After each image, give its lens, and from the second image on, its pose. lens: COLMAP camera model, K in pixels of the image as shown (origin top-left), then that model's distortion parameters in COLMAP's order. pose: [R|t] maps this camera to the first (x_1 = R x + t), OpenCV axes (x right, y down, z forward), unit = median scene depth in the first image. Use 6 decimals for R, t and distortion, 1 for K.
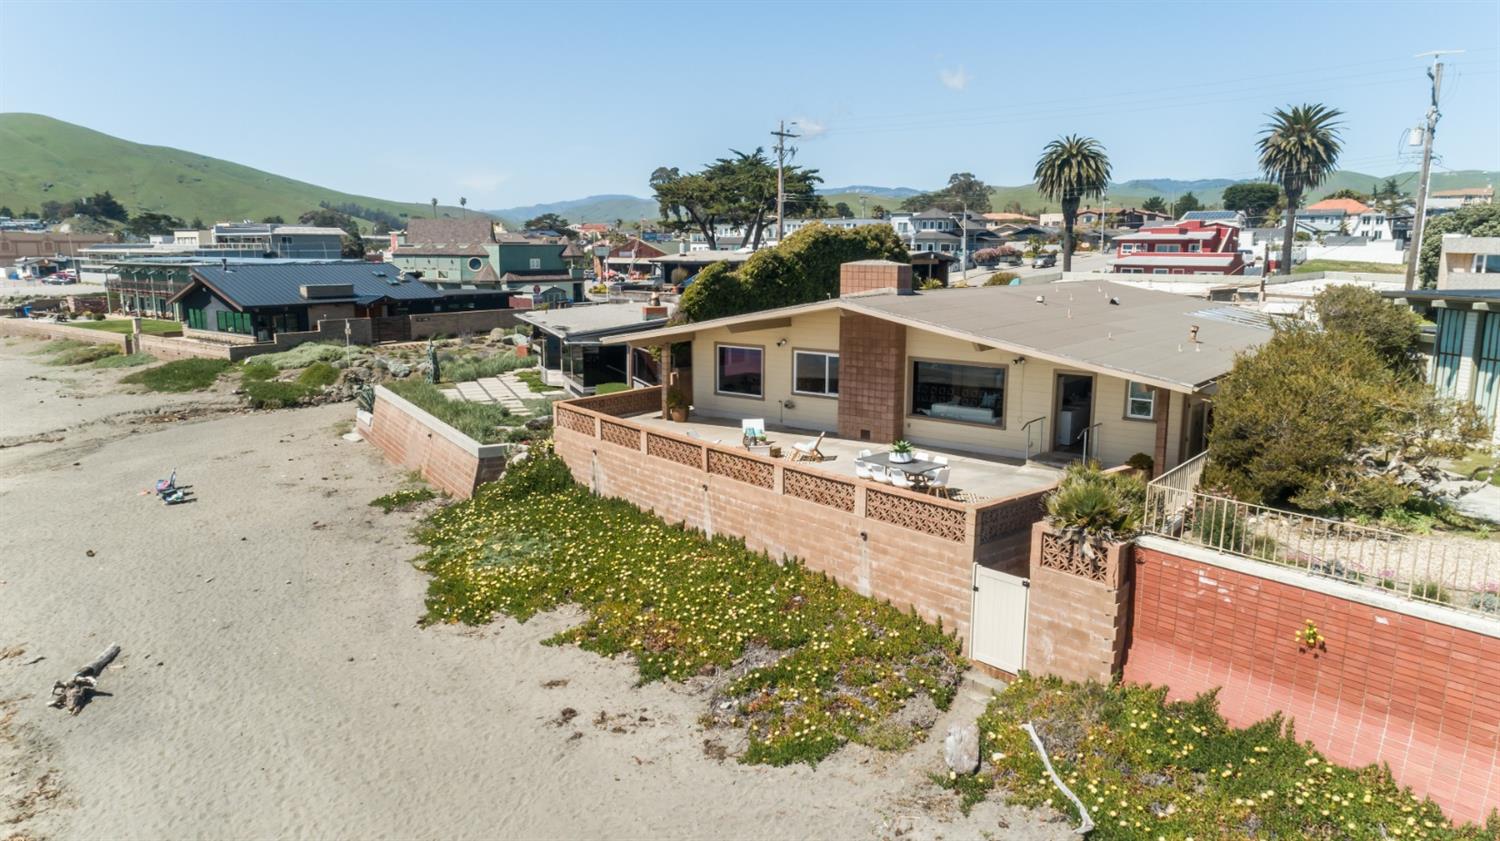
lens RADIAL K [[1000.2, 0, 750.0], [0, 1000.2, 420.5], [0, 0, 1]] dist [-0.011353, 0.008265]
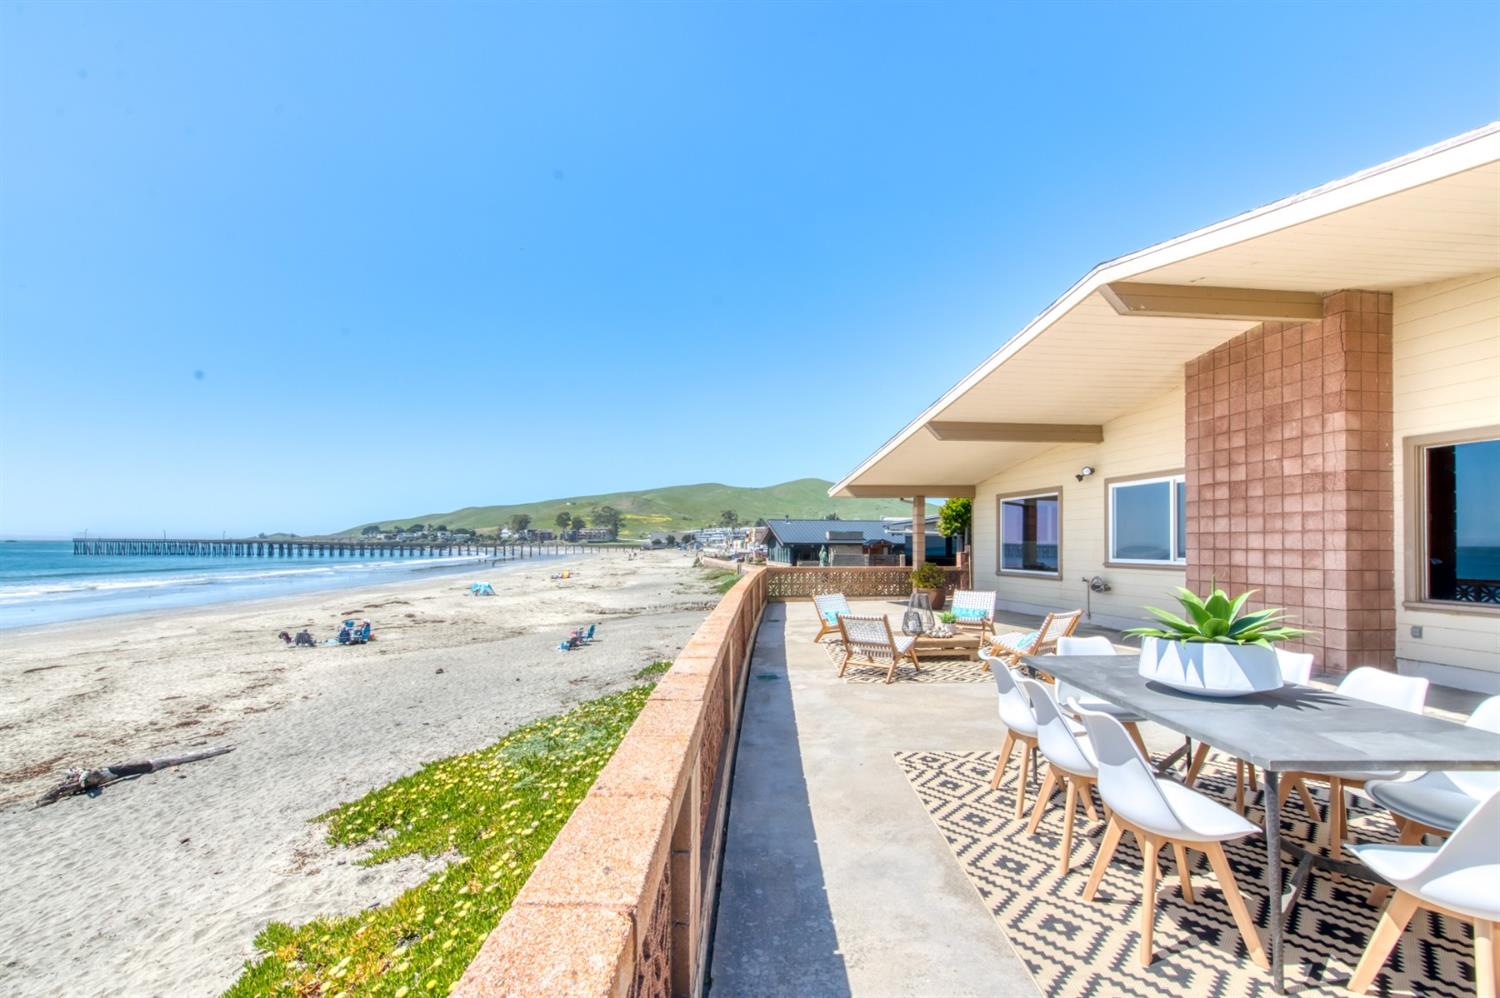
lens RADIAL K [[617.7, 0, 720.3], [0, 617.7, 533.8], [0, 0, 1]] dist [0.003965, 0.000084]
pose [[0.723366, -0.009361, -0.690401, 0.132411], [-0.122074, 0.982423, -0.141223, 0.031660], [0.679588, 0.186436, 0.709508, 0.670630]]
